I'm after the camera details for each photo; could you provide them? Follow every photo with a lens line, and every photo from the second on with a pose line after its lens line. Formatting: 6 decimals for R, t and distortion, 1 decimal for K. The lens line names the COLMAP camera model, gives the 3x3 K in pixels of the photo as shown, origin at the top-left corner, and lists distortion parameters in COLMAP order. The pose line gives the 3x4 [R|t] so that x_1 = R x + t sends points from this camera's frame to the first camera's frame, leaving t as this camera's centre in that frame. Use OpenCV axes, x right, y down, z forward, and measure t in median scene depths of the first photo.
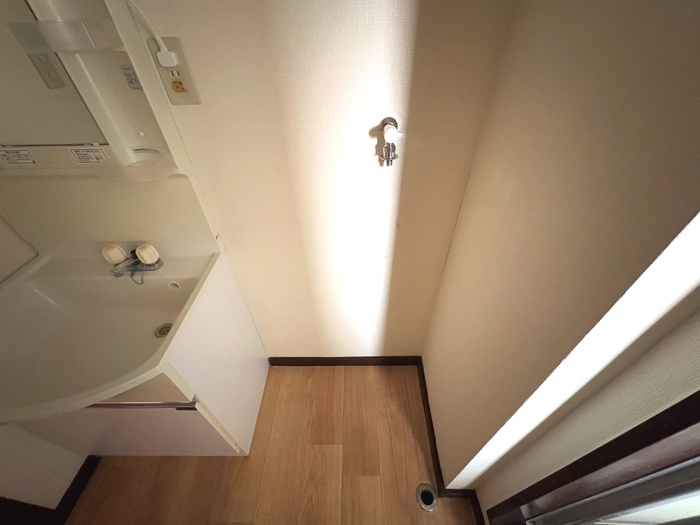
lens RADIAL K [[278.3, 0, 349.7], [0, 278.3, 260.7], [0, 0, 1]] dist [-0.001207, 0.000485]
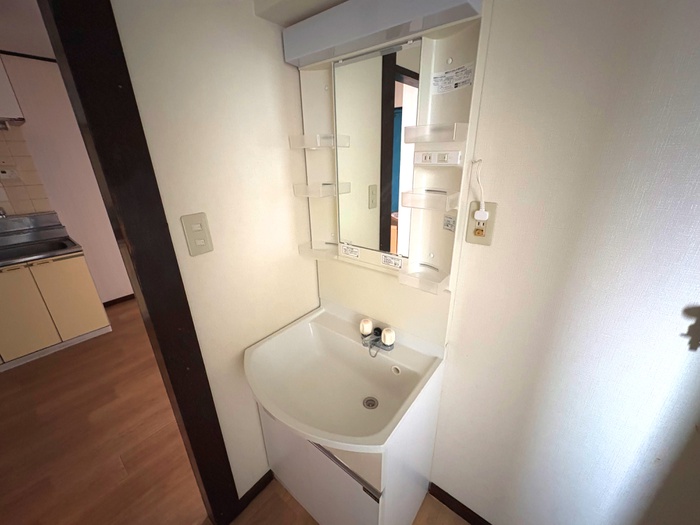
lens RADIAL K [[278.3, 0, 350.7], [0, 278.3, 262.0], [0, 0, 1]] dist [-0.001207, 0.000485]
pose [[0.784054, 0.227221, -0.577607, -0.233945], [-0.403142, 0.894001, -0.195547, -0.010717], [0.471949, 0.386177, 0.792548, -0.185019]]
